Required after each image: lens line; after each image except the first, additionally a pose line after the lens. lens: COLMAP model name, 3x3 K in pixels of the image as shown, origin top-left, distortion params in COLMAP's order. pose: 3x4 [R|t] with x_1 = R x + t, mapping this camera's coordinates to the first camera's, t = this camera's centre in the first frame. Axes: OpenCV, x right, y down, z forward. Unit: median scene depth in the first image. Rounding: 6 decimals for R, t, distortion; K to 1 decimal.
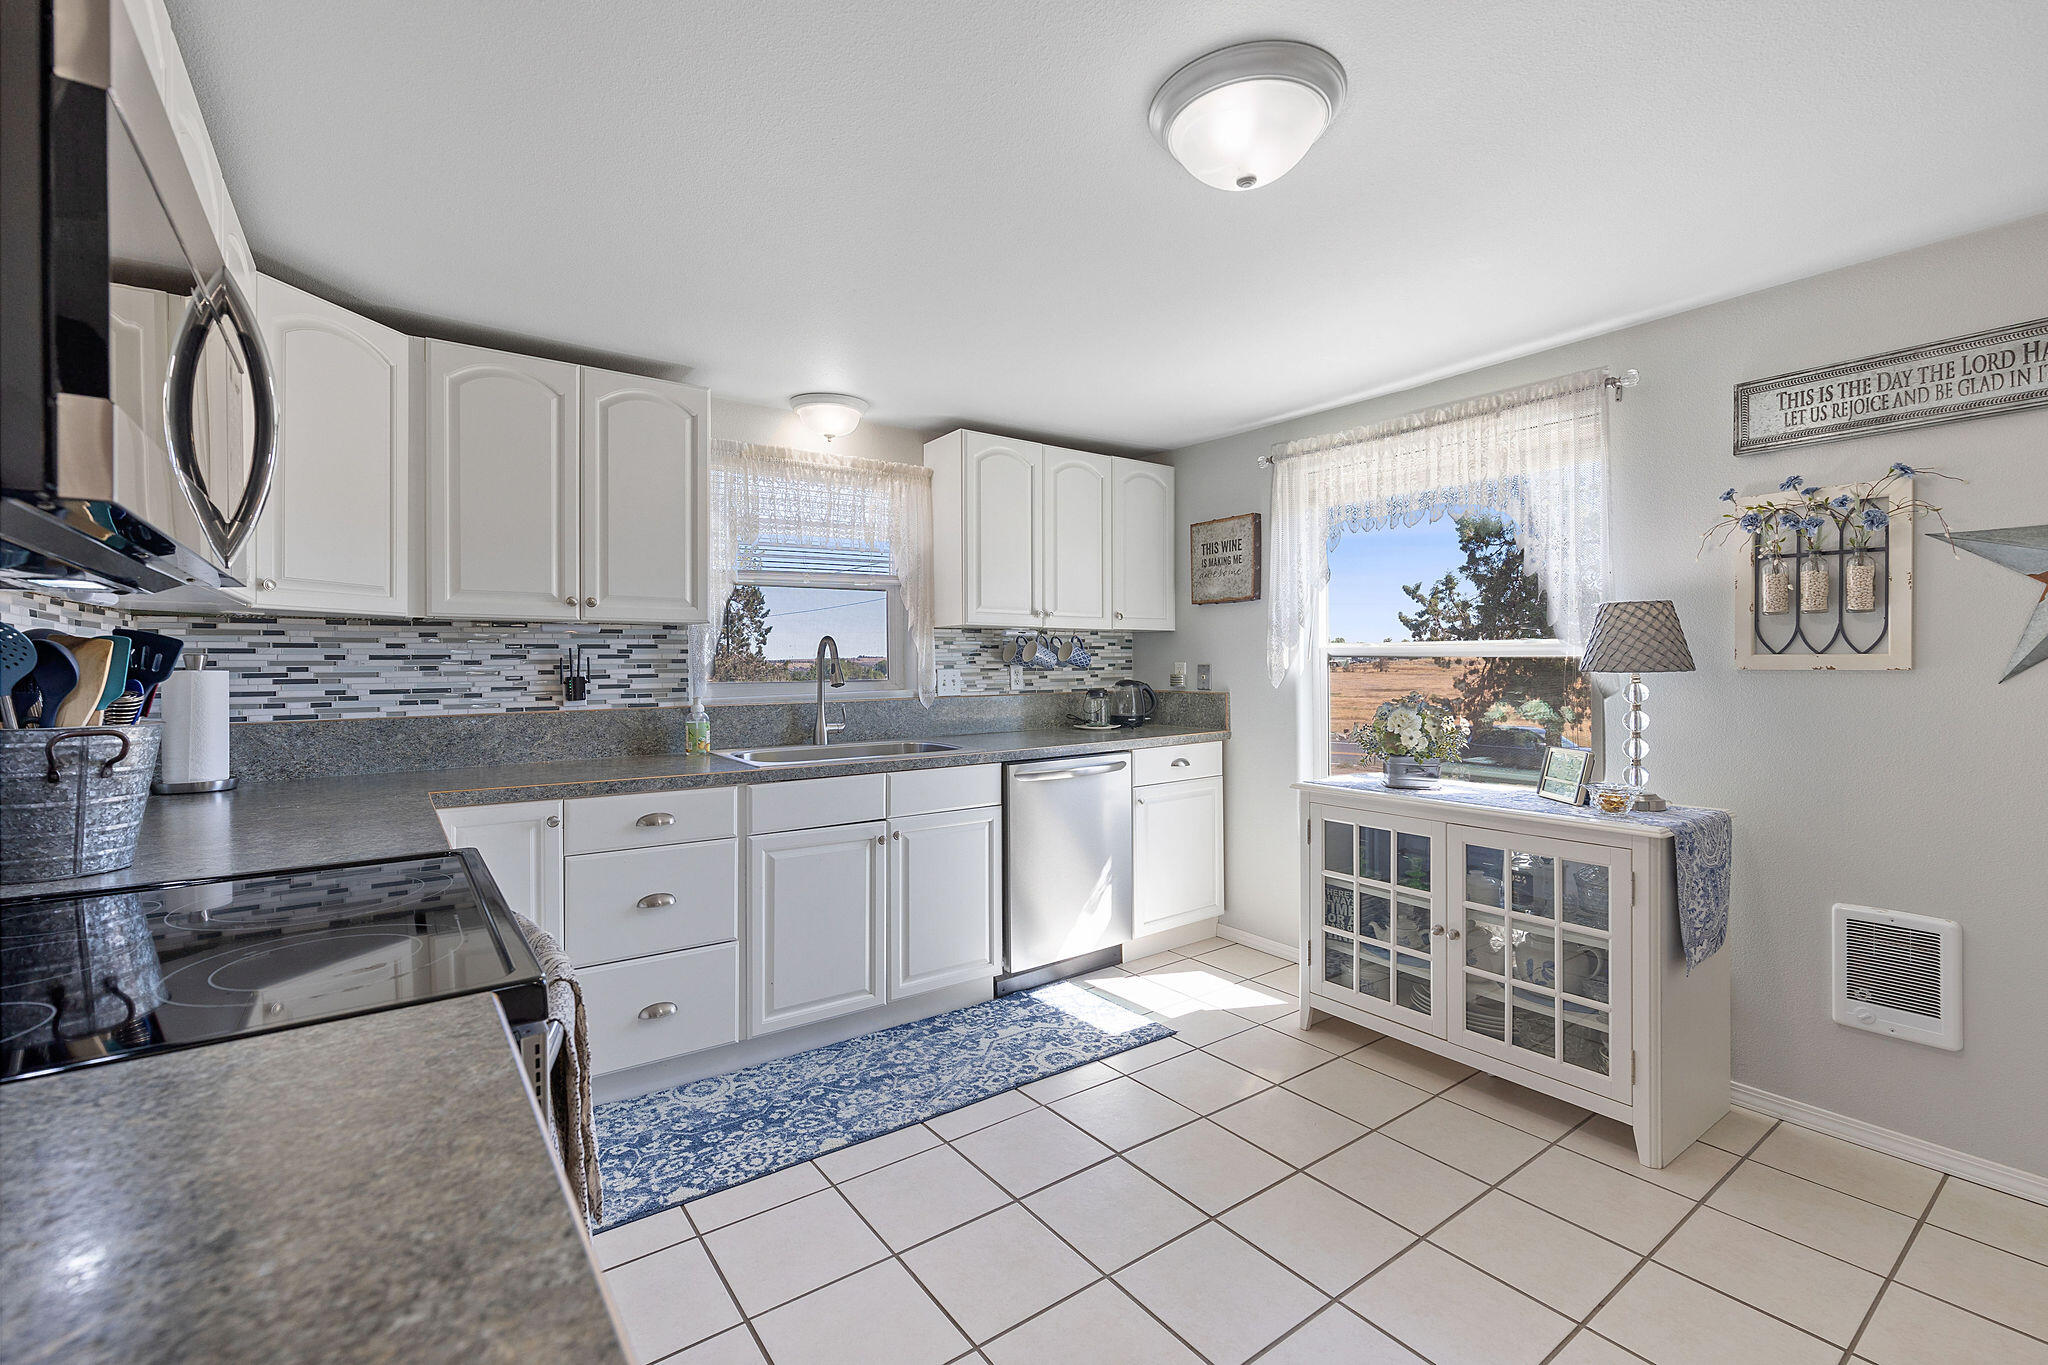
lens RADIAL K [[887.7, 0, 1029.2], [0, 887.7, 667.2], [0, 0, 1]] dist [0.001979, 0.000042]
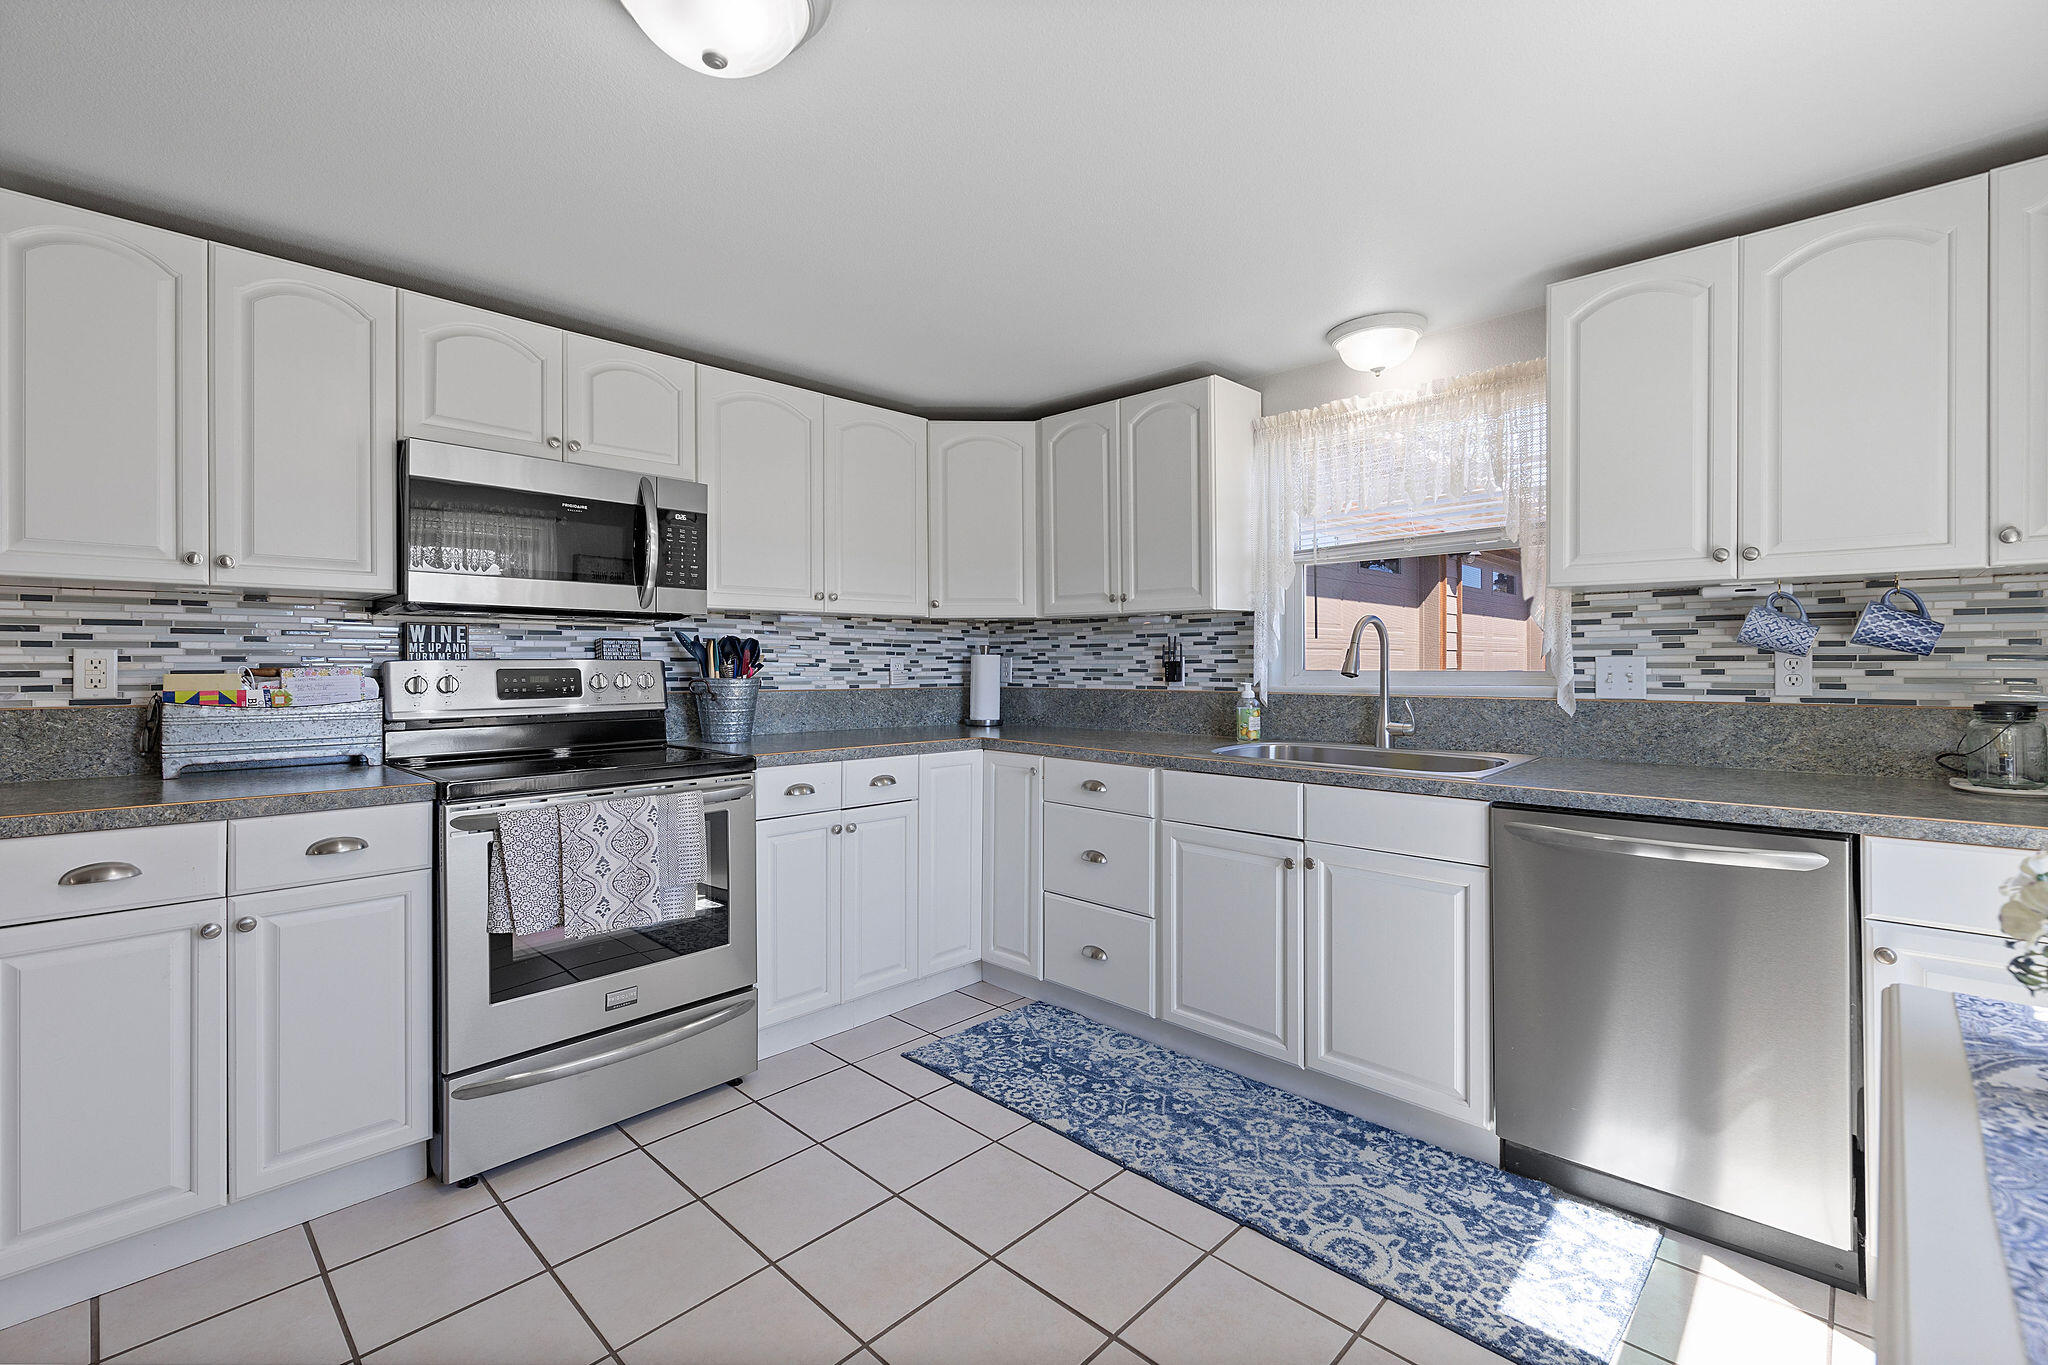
lens RADIAL K [[887.7, 0, 1023.5], [0, 887.7, 659.3], [0, 0, 1]] dist [0.000211, 0.000017]
pose [[0.177481, 0.006332, -0.984104, 0.606984], [-0.002259, 0.999979, 0.006027, 0.001809], [0.984122, 0.001154, 0.177491, 0.622748]]
